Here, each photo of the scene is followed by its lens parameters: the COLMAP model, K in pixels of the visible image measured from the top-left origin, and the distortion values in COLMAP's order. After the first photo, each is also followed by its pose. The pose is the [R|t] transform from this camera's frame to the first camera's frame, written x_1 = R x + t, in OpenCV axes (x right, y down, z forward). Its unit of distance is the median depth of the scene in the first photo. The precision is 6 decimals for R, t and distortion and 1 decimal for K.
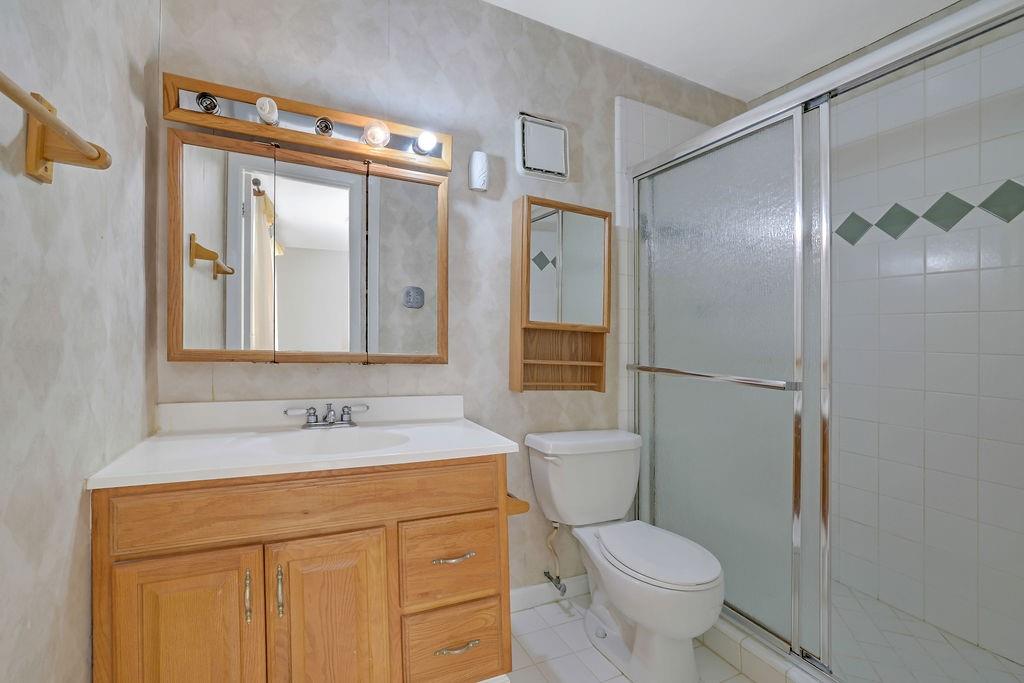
lens RADIAL K [[441.2, 0, 510.1], [0, 441.2, 339.6], [0, 0, 1]] dist [-0.030585, 0.009853]
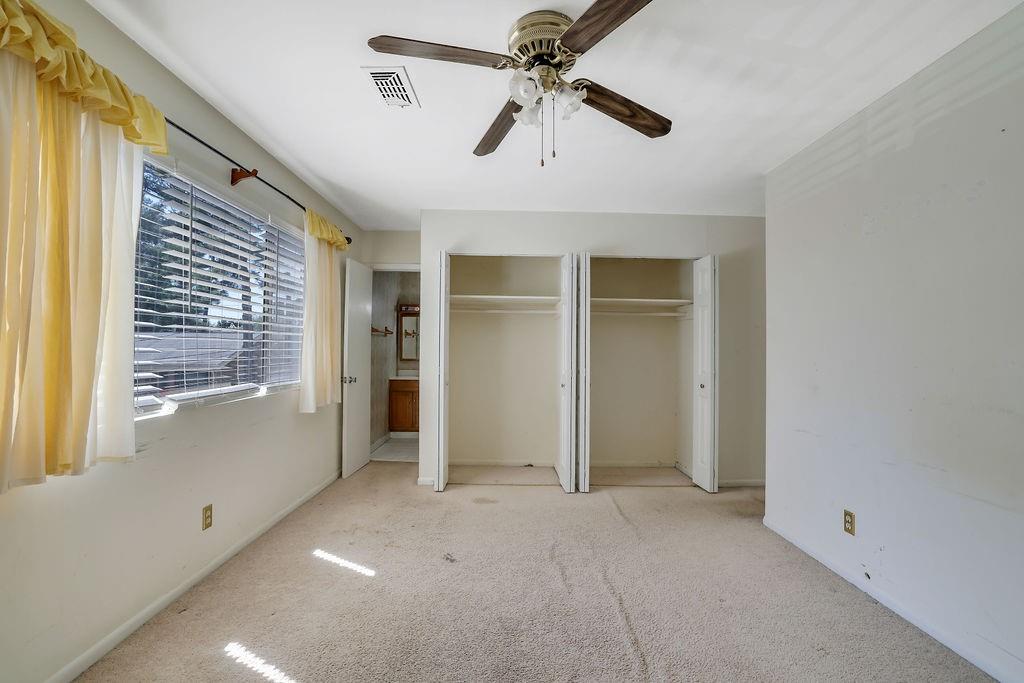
lens RADIAL K [[441.2, 0, 514.2], [0, 441.2, 344.4], [0, 0, 1]] dist [-0.030585, 0.009853]
pose [[0.907867, 0.002989, -0.419247, 2.638431], [-0.008012, 0.999916, -0.010221, -0.101494], [0.419181, 0.012638, 0.907815, -3.183178]]
